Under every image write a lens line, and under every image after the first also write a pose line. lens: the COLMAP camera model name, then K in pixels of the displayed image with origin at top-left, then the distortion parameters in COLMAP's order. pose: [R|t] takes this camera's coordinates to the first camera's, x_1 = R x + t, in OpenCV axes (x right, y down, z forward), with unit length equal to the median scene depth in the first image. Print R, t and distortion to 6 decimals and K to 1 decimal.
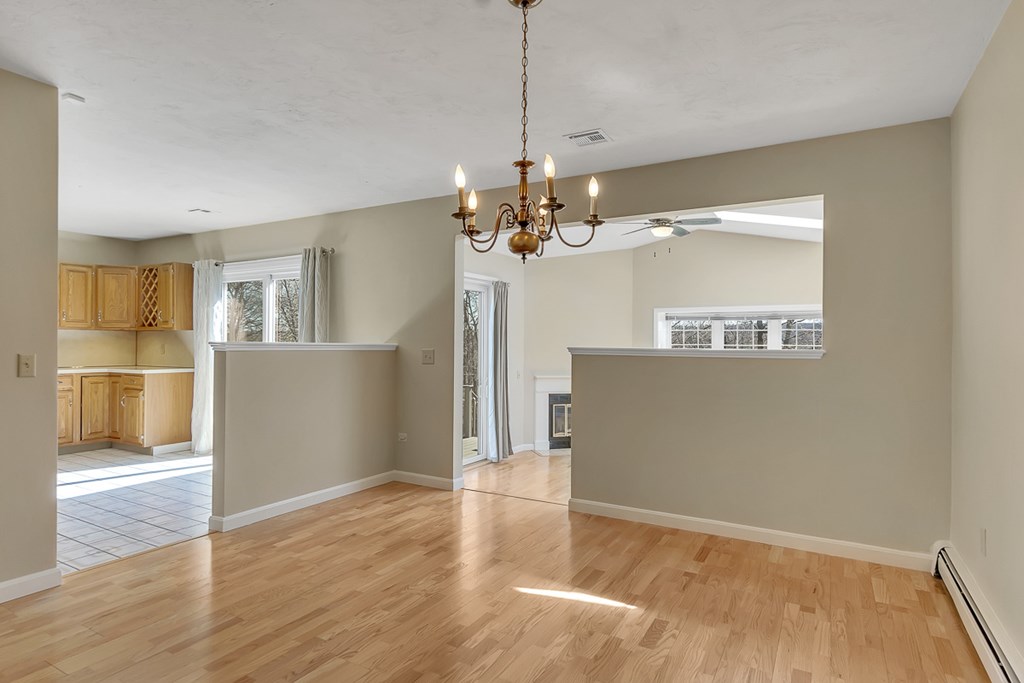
lens RADIAL K [[572.8, 0, 521.0], [0, 572.8, 344.4], [0, 0, 1]] dist [-0.002652, -0.001068]
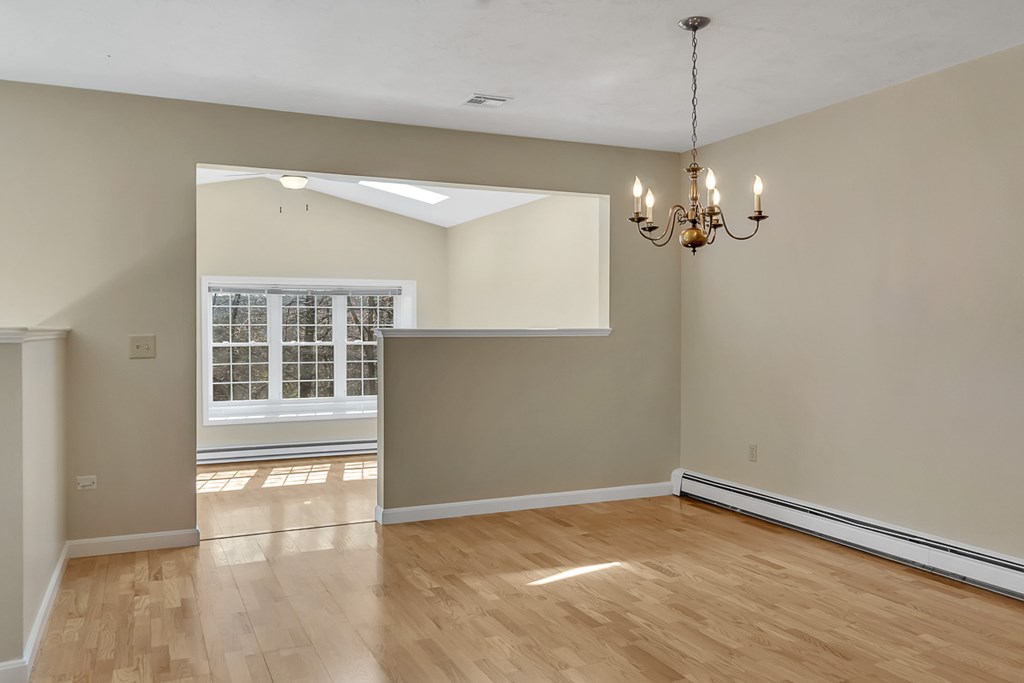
lens RADIAL K [[813.6, 0, 485.3], [0, 813.6, 335.7], [0, 0, 1]] dist [0.000116, -0.000800]
pose [[0.576670, -0.019684, 0.816740, -0.517425], [0.006628, 0.999790, 0.019416, -0.004511], [-0.816950, -0.005783, 0.576679, 0.128073]]
